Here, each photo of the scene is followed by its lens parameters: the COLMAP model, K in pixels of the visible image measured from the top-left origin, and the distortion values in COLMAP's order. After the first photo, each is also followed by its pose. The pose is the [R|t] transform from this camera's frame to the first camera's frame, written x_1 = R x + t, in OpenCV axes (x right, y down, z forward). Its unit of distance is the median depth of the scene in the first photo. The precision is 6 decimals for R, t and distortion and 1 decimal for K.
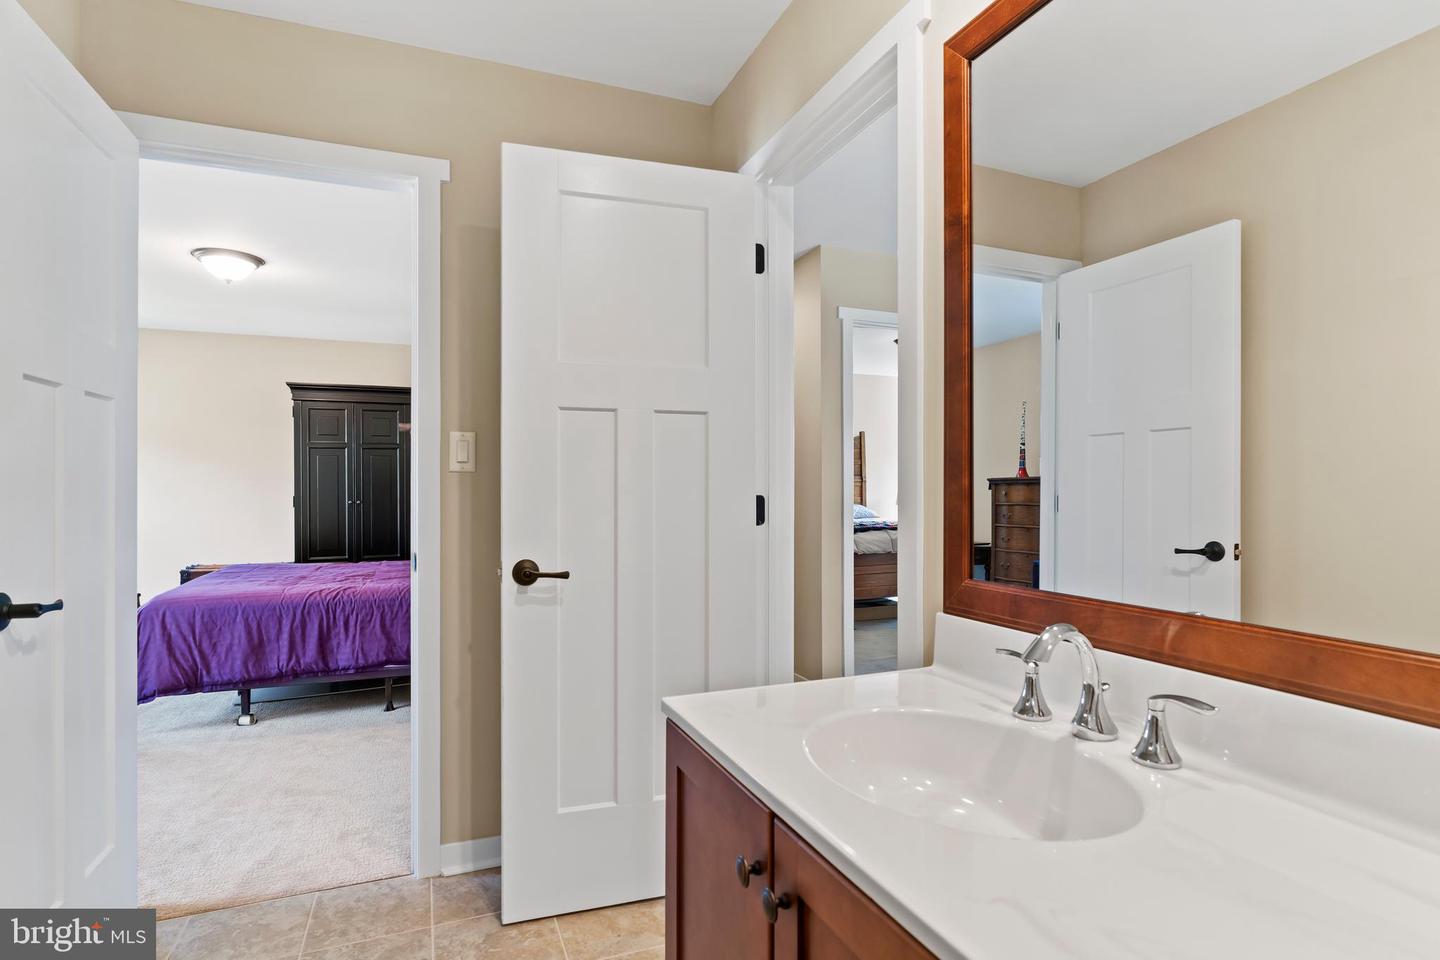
lens RADIAL K [[739.1, 0, 720.0], [0, 739.1, 480.0], [0, 0, 1]] dist [-0.000326, -0.000158]
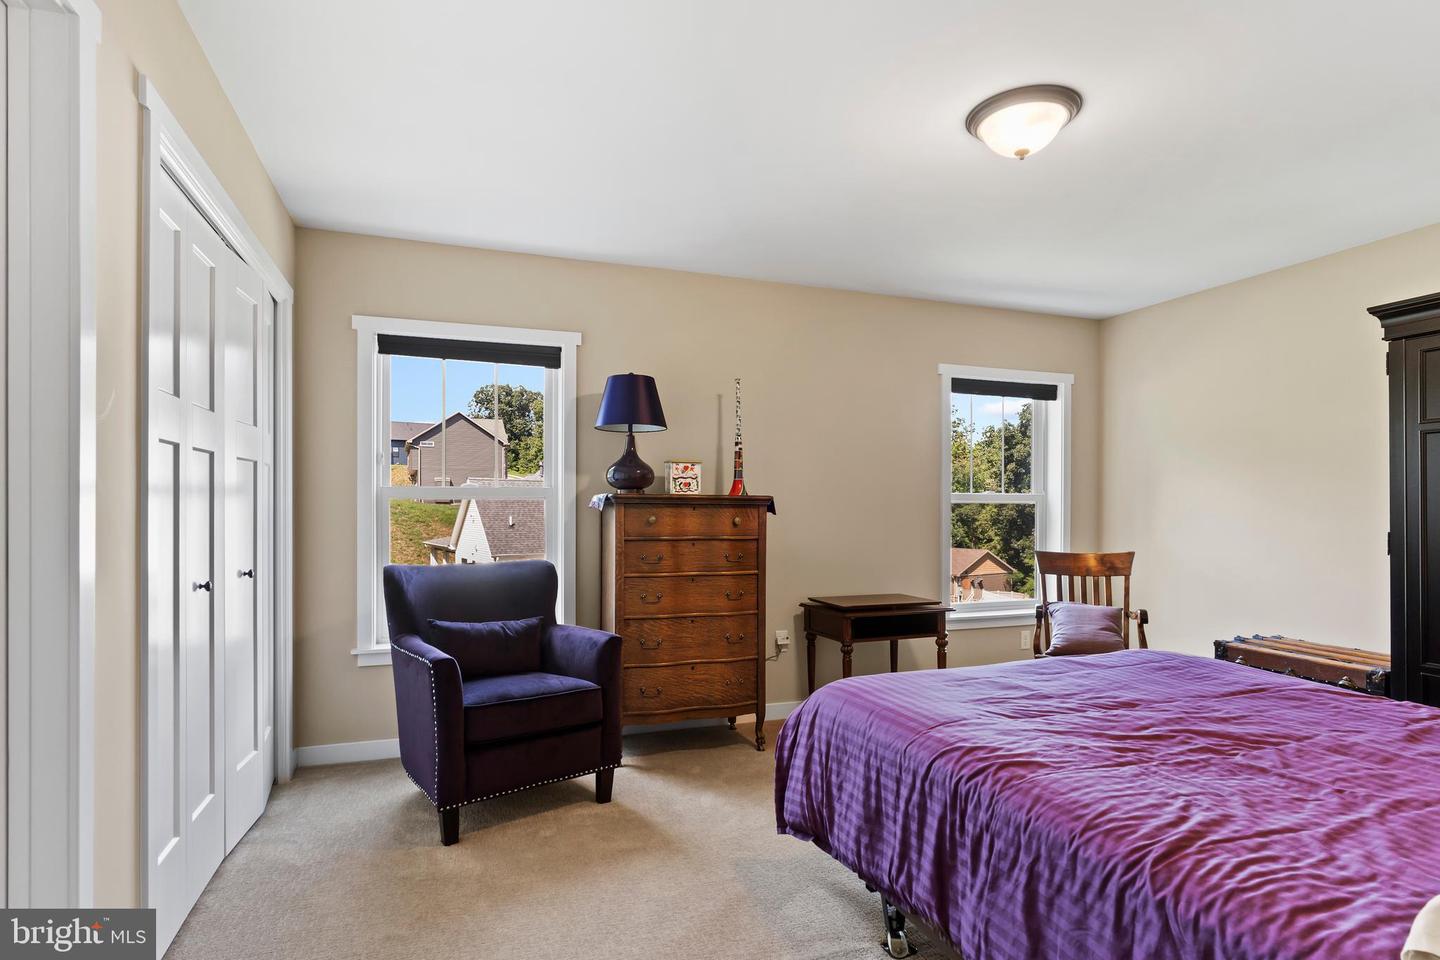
lens RADIAL K [[742.9, 0, 718.6], [0, 742.9, 508.3], [0, 0, 1]] dist [-0.002019, -0.000060]
pose [[-0.041145, 0.002732, -0.999149, -0.089383], [0.005518, 0.999982, 0.002507, 0.003149], [0.999138, -0.005411, -0.041160, 0.876737]]
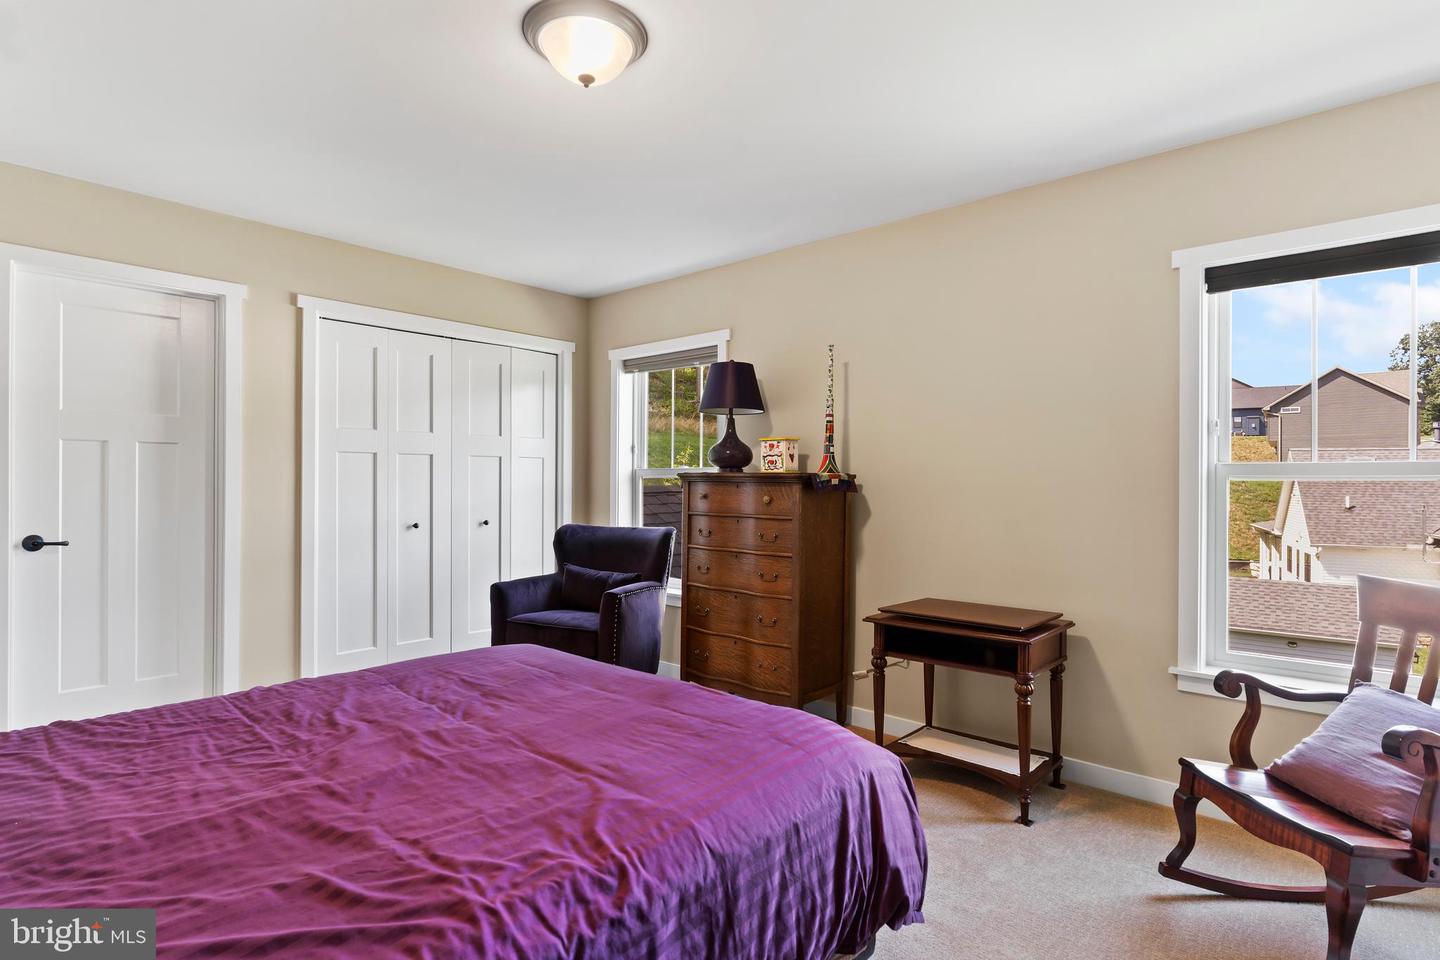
lens RADIAL K [[739.1, 0, 720.0], [0, 739.1, 480.0], [0, 0, 1]] dist [-0.000326, -0.000158]
pose [[-0.896218, -0.001771, -0.443610, -0.626708], [0.002610, 0.999954, -0.009263, 0.006245], [0.443605, -0.009459, -0.896172, 1.717203]]
